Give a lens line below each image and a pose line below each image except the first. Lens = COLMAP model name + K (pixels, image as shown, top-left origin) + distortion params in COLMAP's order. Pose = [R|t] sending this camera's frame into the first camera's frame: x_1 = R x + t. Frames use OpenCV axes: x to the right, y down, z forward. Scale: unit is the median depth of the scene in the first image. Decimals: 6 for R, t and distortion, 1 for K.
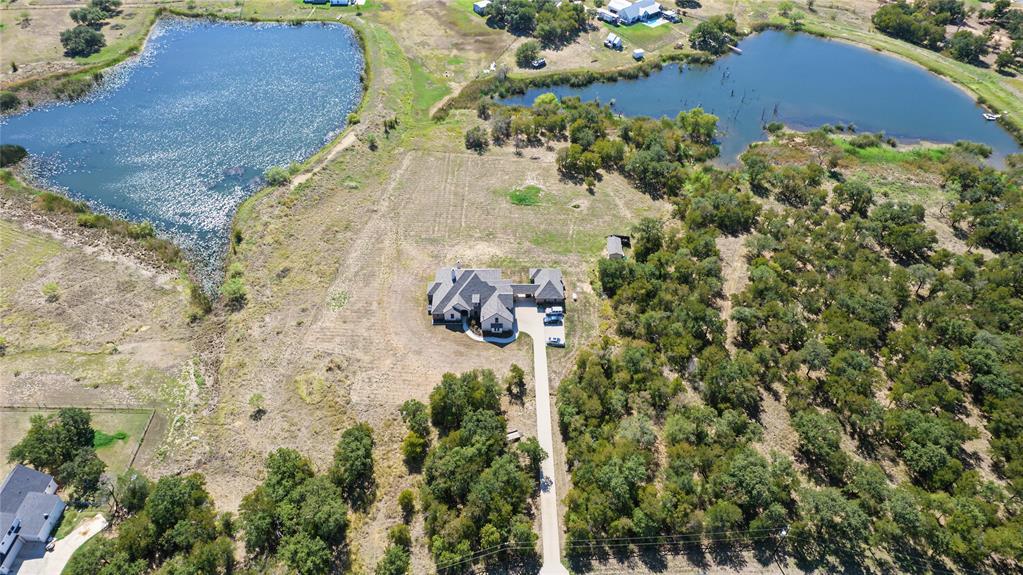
lens RADIAL K [[647.5, 0, 511.5], [0, 647.5, 287.5], [0, 0, 1]] dist [-0.006562, -0.002169]
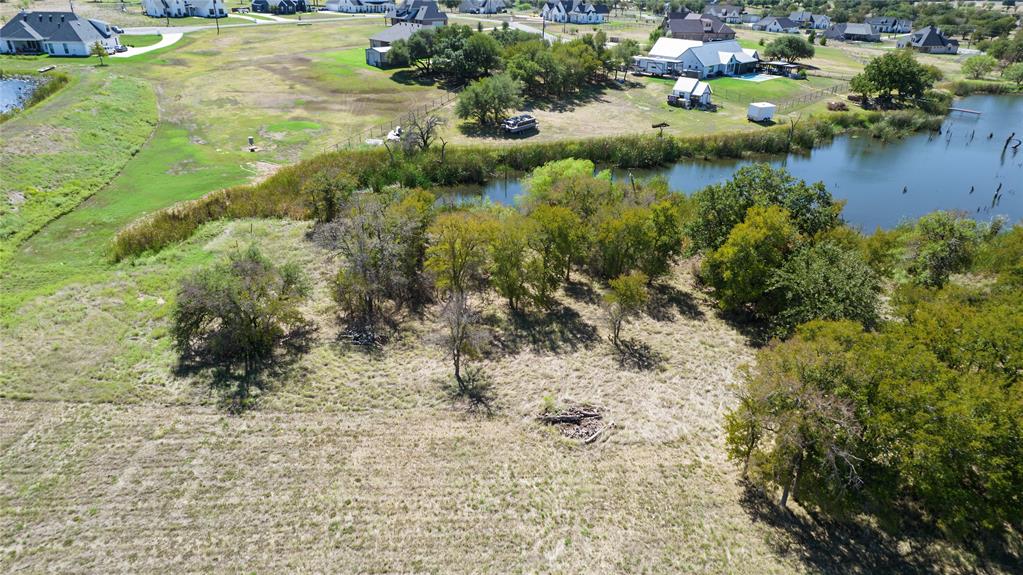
lens RADIAL K [[647.5, 0, 511.5], [0, 647.5, 287.5], [0, 0, 1]] dist [-0.006562, -0.002169]
pose [[0.997162, -0.030350, 0.068892, 0.010706], [0.049620, 0.953183, -0.298297, -0.172552], [-0.056613, 0.300869, 0.951984, 0.788518]]
